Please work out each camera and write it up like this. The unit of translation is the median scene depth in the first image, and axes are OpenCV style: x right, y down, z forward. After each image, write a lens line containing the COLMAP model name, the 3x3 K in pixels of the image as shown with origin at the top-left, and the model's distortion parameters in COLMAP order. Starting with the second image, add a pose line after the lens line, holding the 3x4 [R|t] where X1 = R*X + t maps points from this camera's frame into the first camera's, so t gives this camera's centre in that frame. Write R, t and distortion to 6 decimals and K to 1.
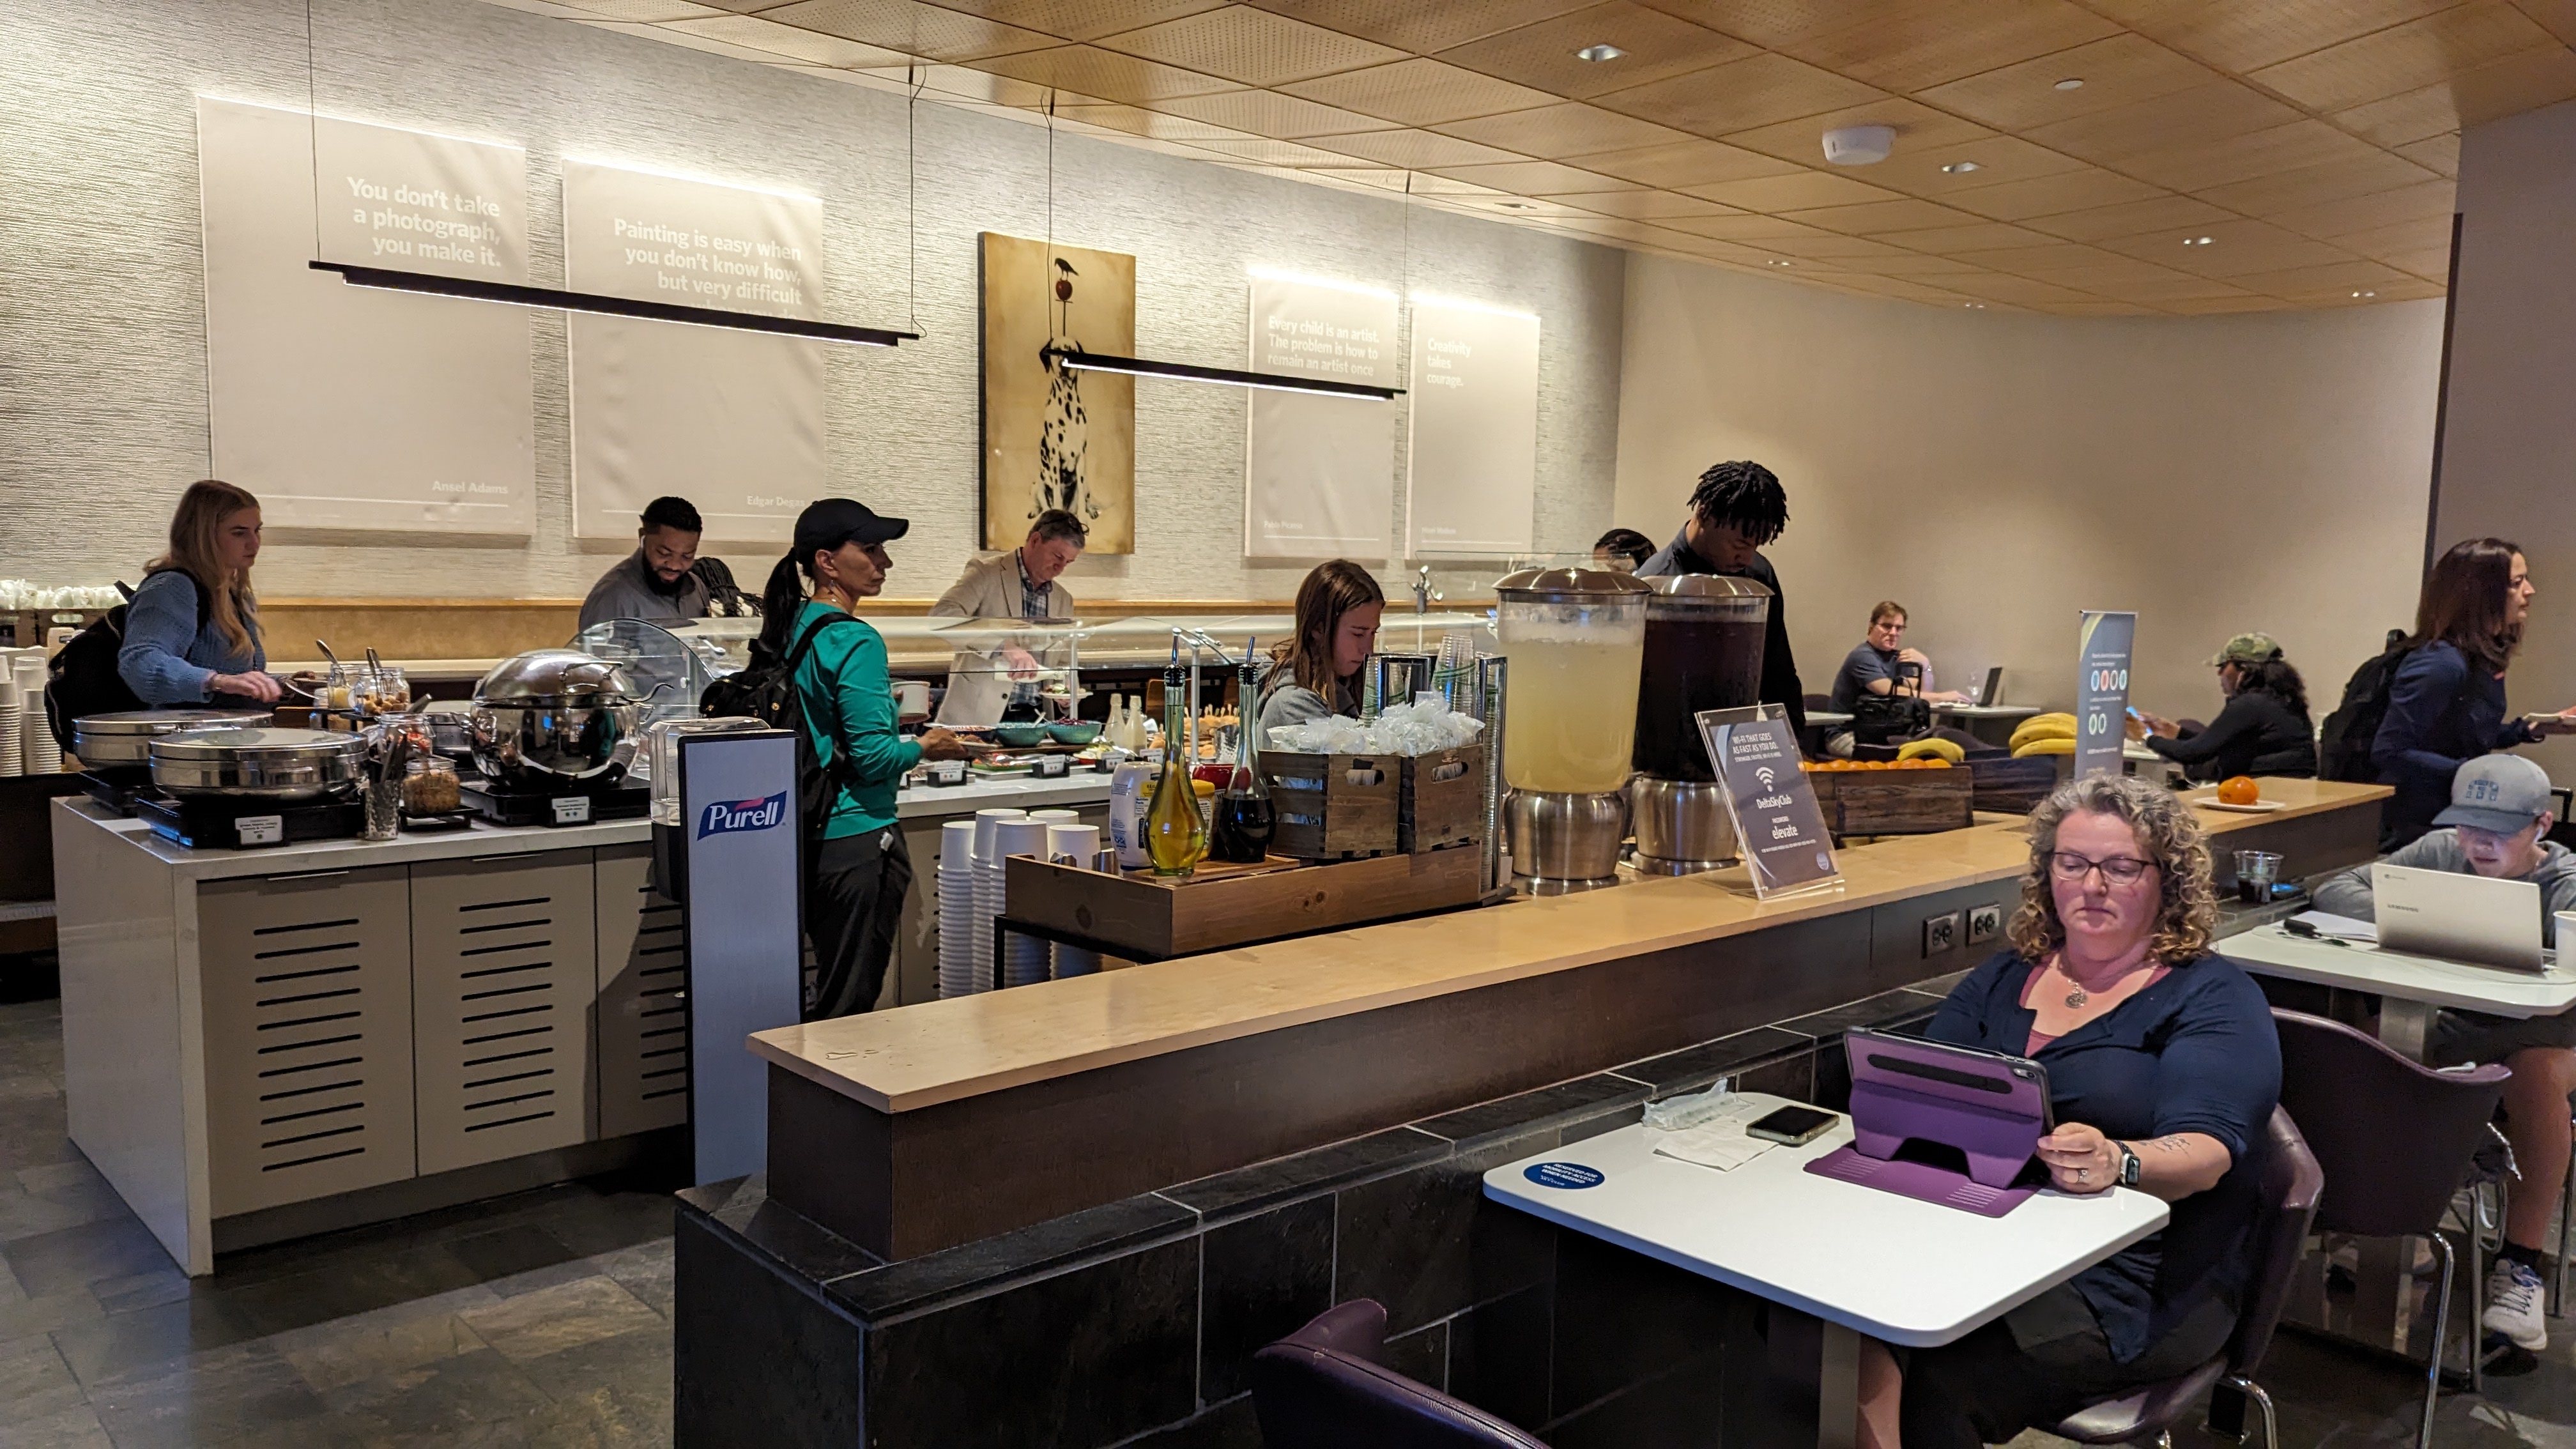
lens RADIAL K [[1865.1, 0, 1288.0], [0, 1865.1, 724.5], [0, 0, 1]] dist [0.133110, -0.113459]
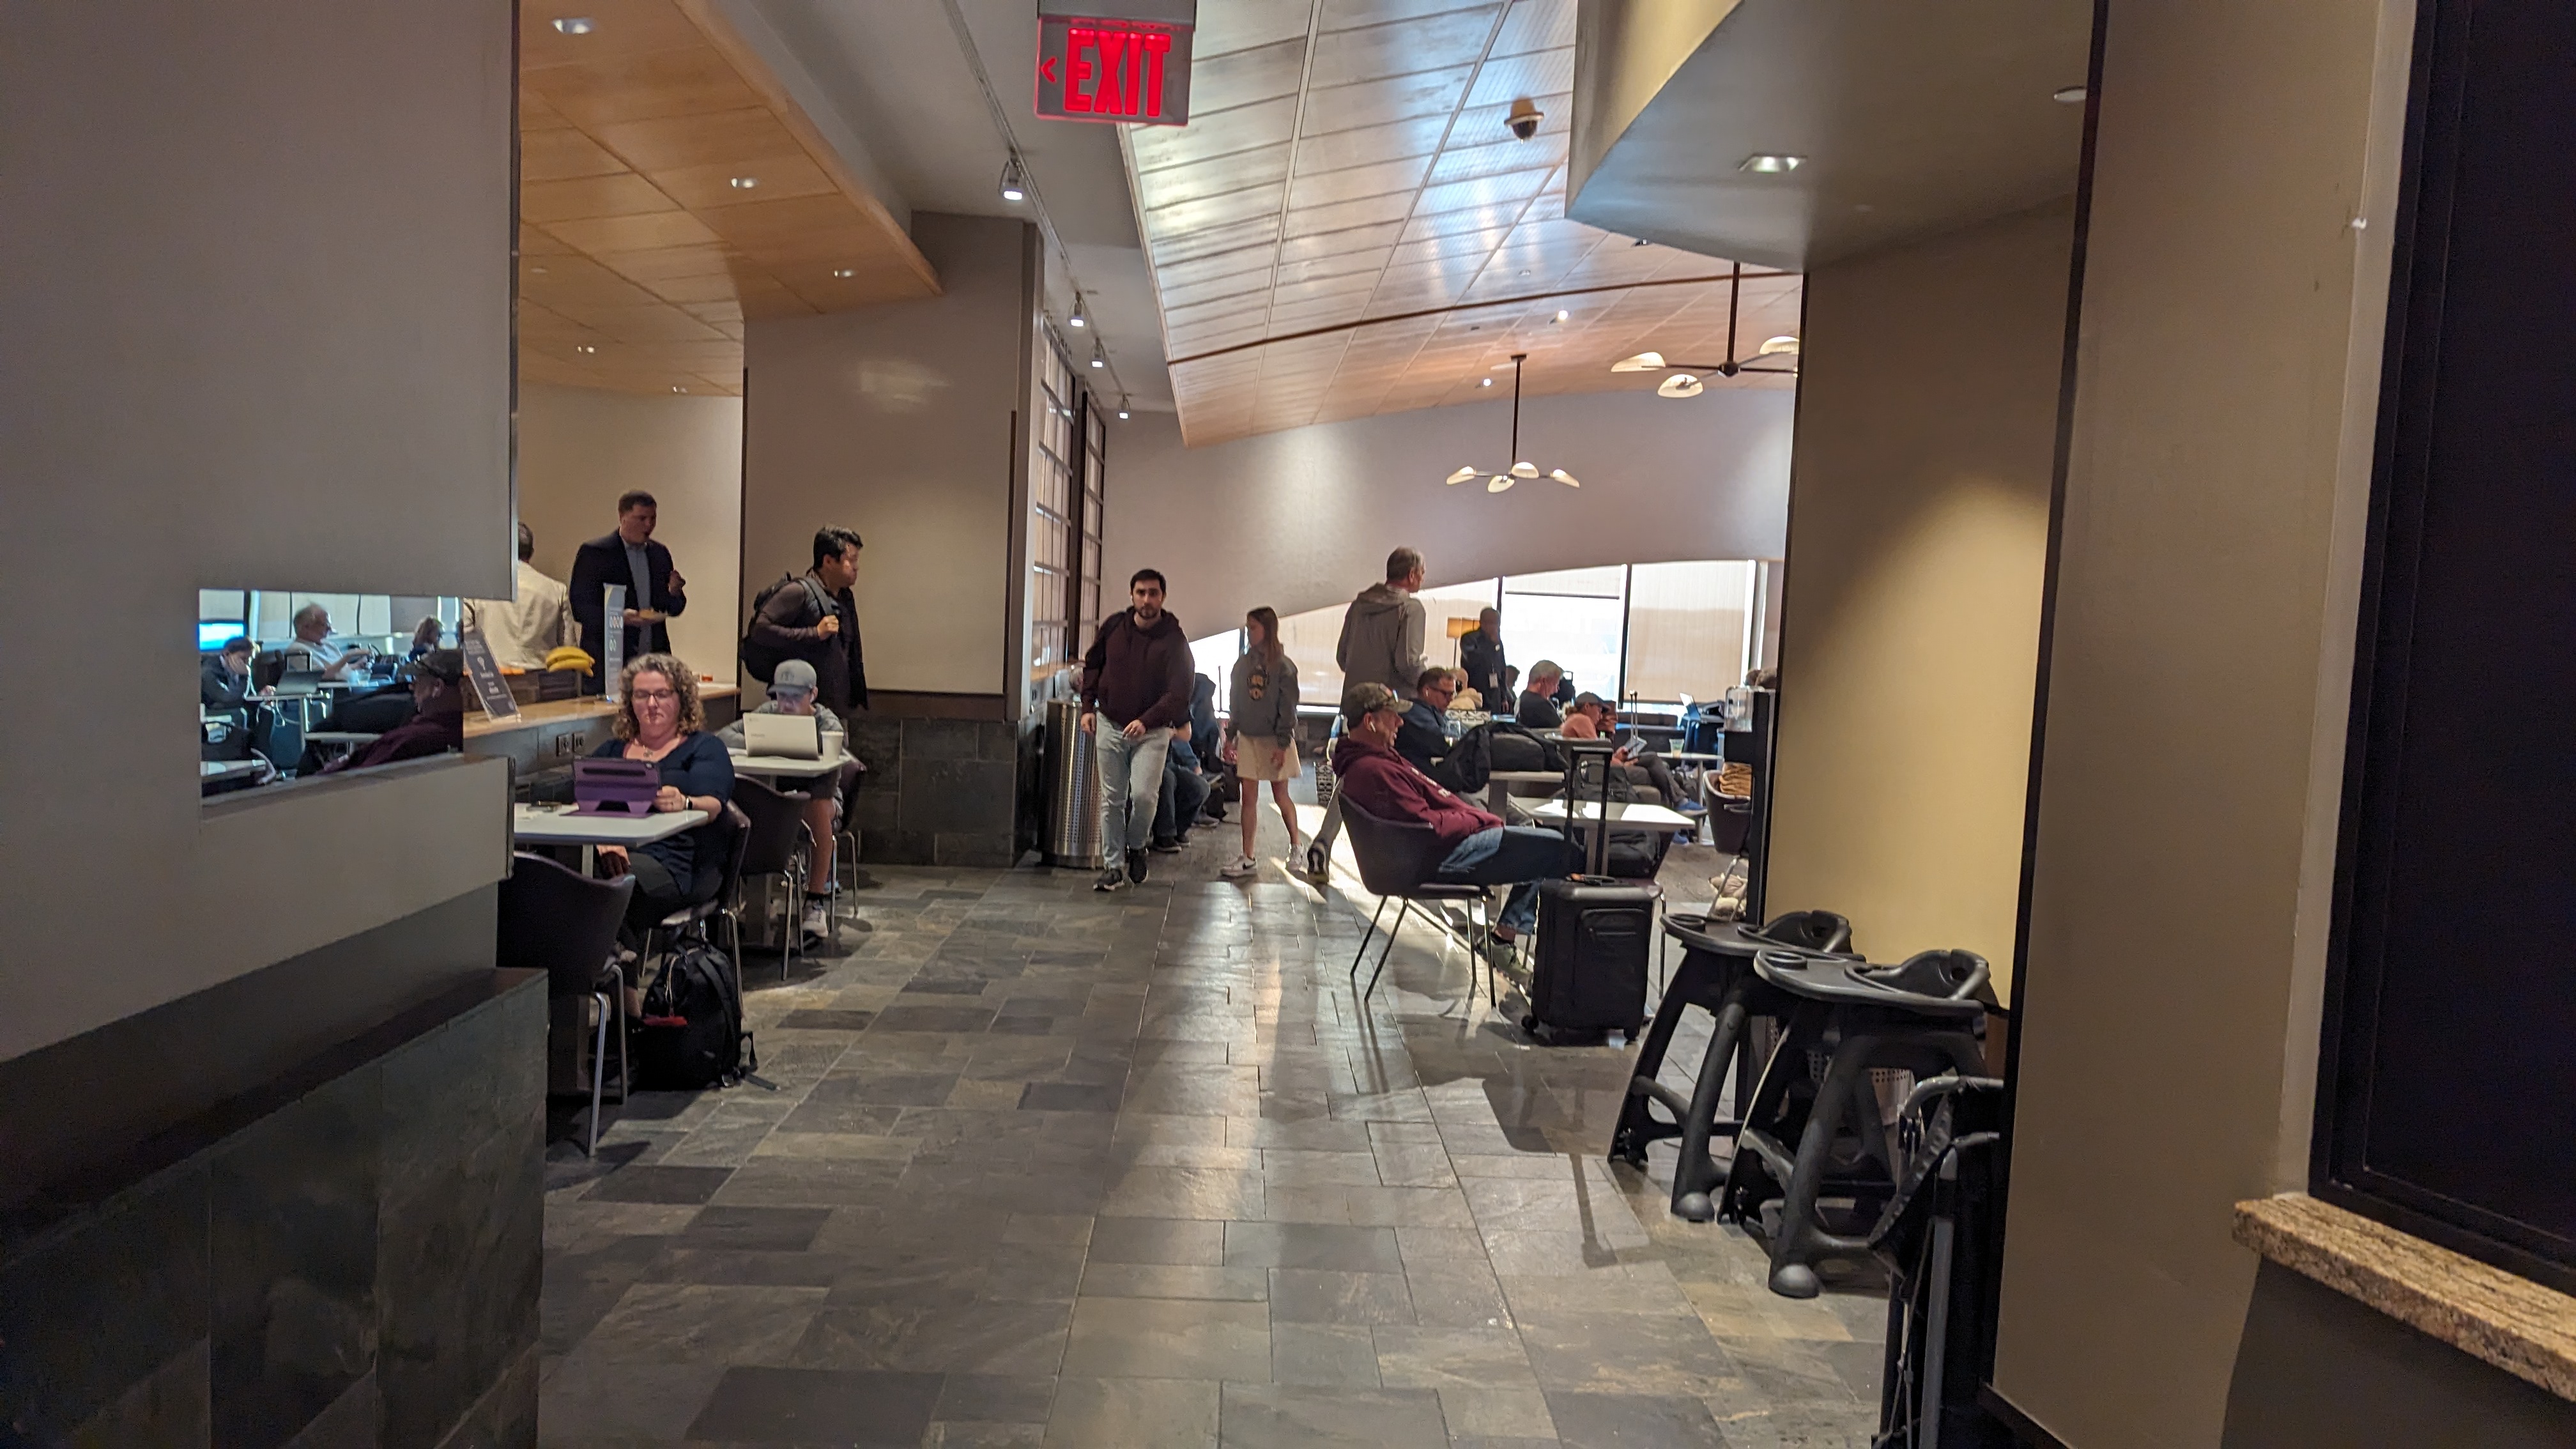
lens RADIAL K [[1865.1, 0, 1288.0], [0, 1865.1, 724.5], [0, 0, 1]] dist [0.133110, -0.113459]
pose [[0.668348, -0.054725, 0.741833, -0.713675], [0.056010, 0.998161, 0.023172, 0.099343], [-0.741737, 0.026063, 0.670184, -1.019803]]
